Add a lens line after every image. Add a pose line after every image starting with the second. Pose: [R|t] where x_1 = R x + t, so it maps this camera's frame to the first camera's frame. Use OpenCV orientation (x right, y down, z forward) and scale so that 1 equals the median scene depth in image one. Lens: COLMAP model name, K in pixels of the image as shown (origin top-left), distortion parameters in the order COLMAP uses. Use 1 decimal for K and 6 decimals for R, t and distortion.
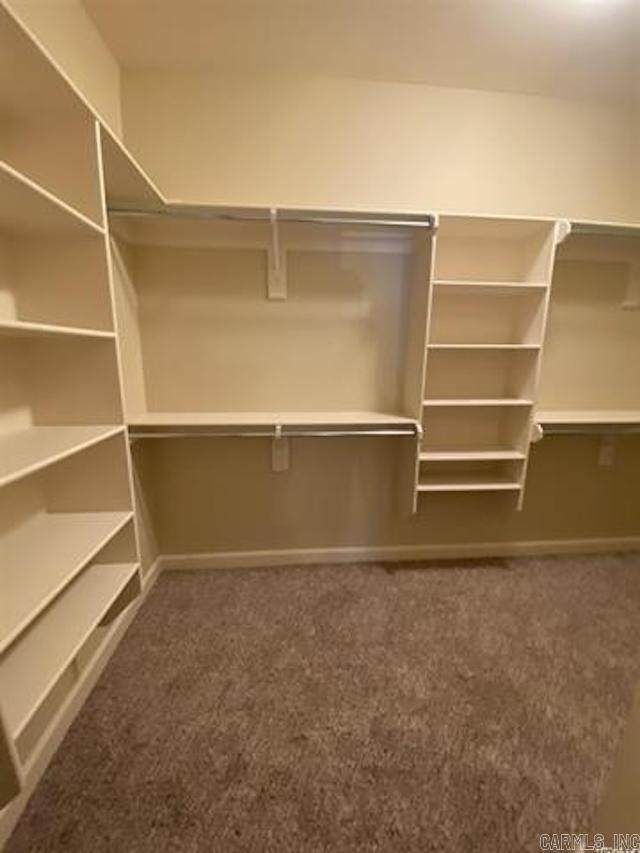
lens RADIAL K [[345.4, 0, 317.5], [0, 345.4, 424.0], [0, 0, 1]] dist [0.012243, -0.016723]
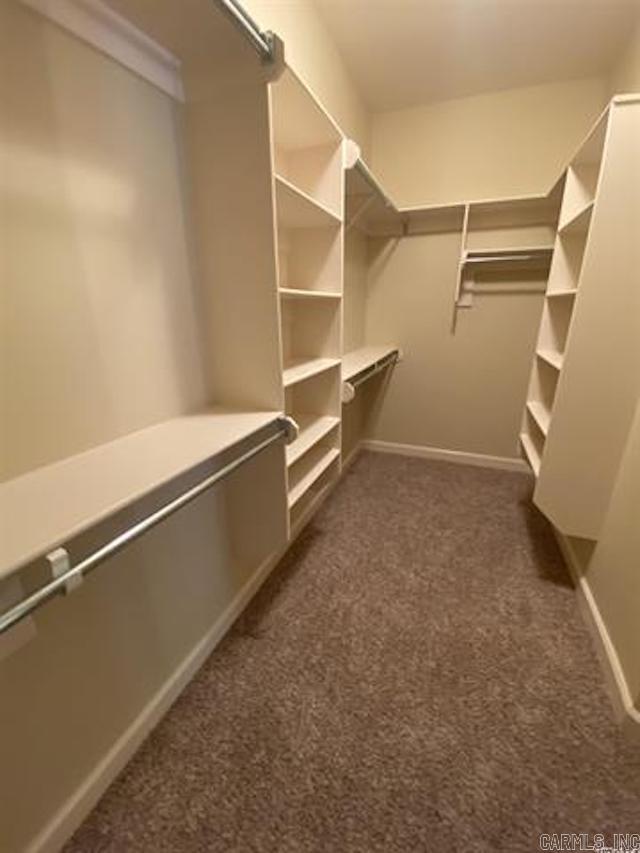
lens RADIAL K [[345.4, 0, 317.5], [0, 345.4, 424.0], [0, 0, 1]] dist [0.012243, -0.016723]
pose [[0.445437, -0.294693, 0.845424, -0.225686], [0.185846, 0.954144, 0.234672, -0.125093], [-0.875812, 0.052587, 0.479778, 0.627180]]
